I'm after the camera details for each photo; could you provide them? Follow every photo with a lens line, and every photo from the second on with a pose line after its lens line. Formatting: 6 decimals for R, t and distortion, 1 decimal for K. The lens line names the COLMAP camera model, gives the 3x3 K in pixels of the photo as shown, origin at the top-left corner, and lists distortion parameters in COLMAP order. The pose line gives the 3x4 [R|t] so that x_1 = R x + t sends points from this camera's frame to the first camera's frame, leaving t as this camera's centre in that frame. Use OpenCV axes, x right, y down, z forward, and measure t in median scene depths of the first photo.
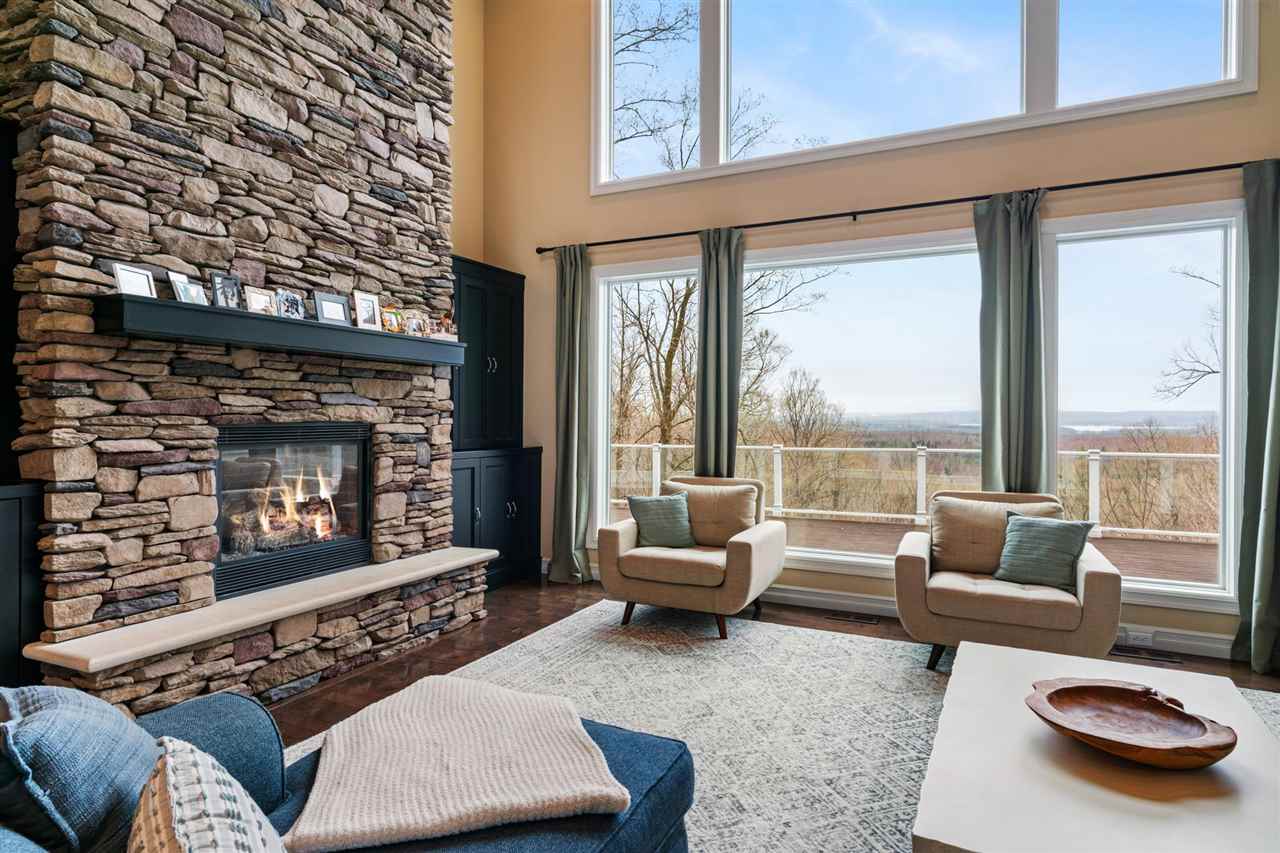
lens RADIAL K [[702.8, 0, 643.2], [0, 702.8, 416.0], [0, 0, 1]] dist [0.007207, 0.000538]
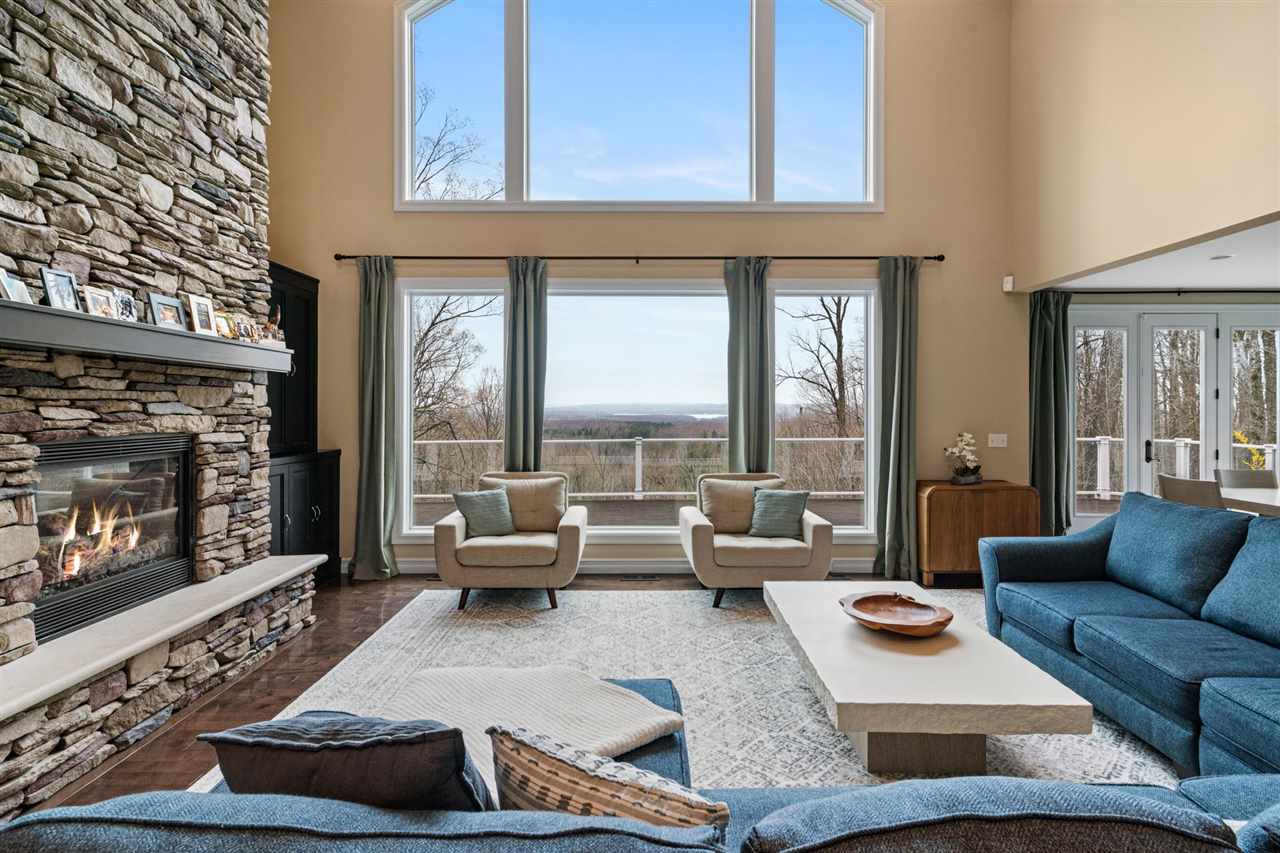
lens RADIAL K [[631.8, 0, 641.0], [0, 631.8, 409.2], [0, 0, 1]] dist [-0.000223, 0.002109]
pose [[0.894784, -0.004888, 0.446472, -0.240469], [0.004065, 0.999988, 0.002801, -0.022887], [-0.446480, -0.000691, 0.894793, -0.020635]]
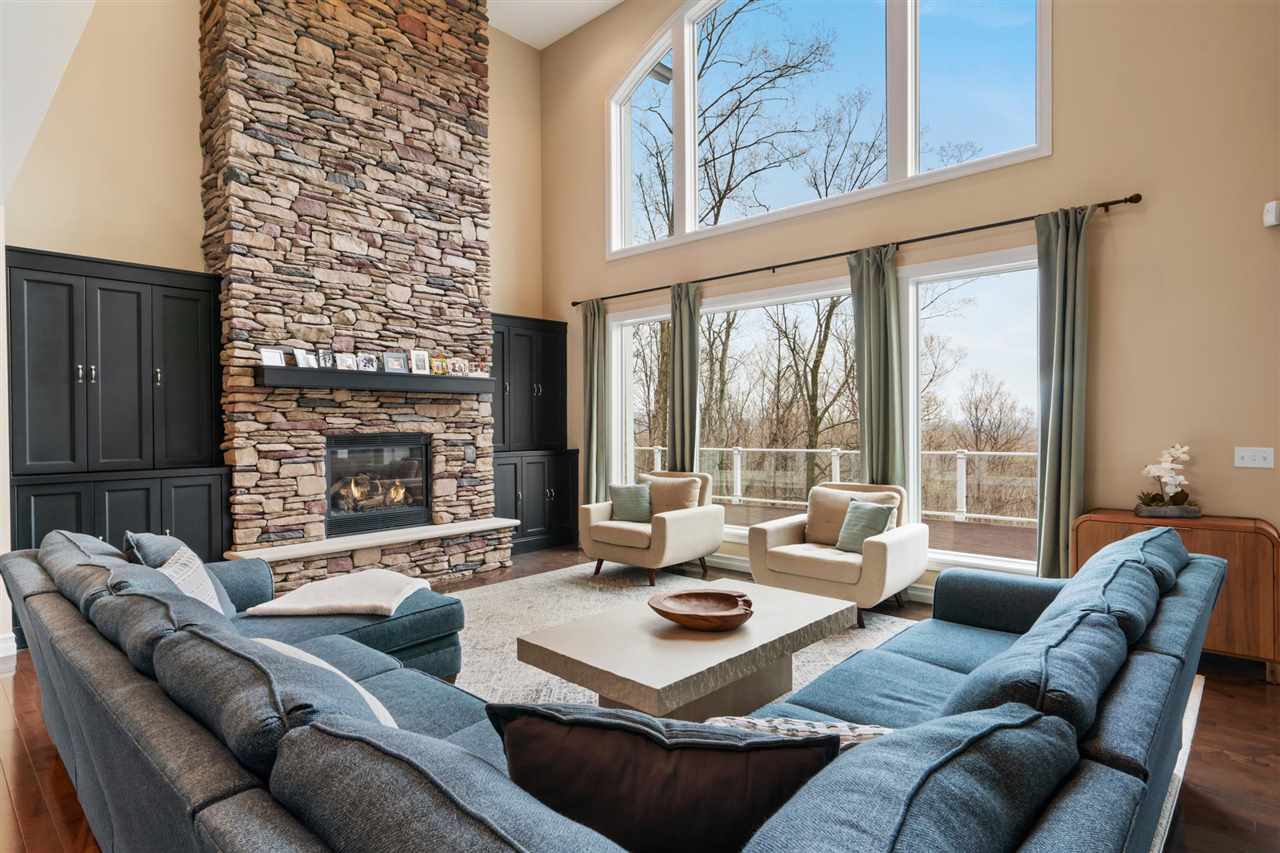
lens RADIAL K [[663.1, 0, 644.3], [0, 663.1, 424.8], [0, 0, 1]] dist [0.002111, 0.002277]
pose [[0.961238, -0.010408, -0.275523, 0.484837], [0.011262, 0.999935, 0.001520, -0.005309], [0.275489, -0.004564, 0.961293, -0.277170]]
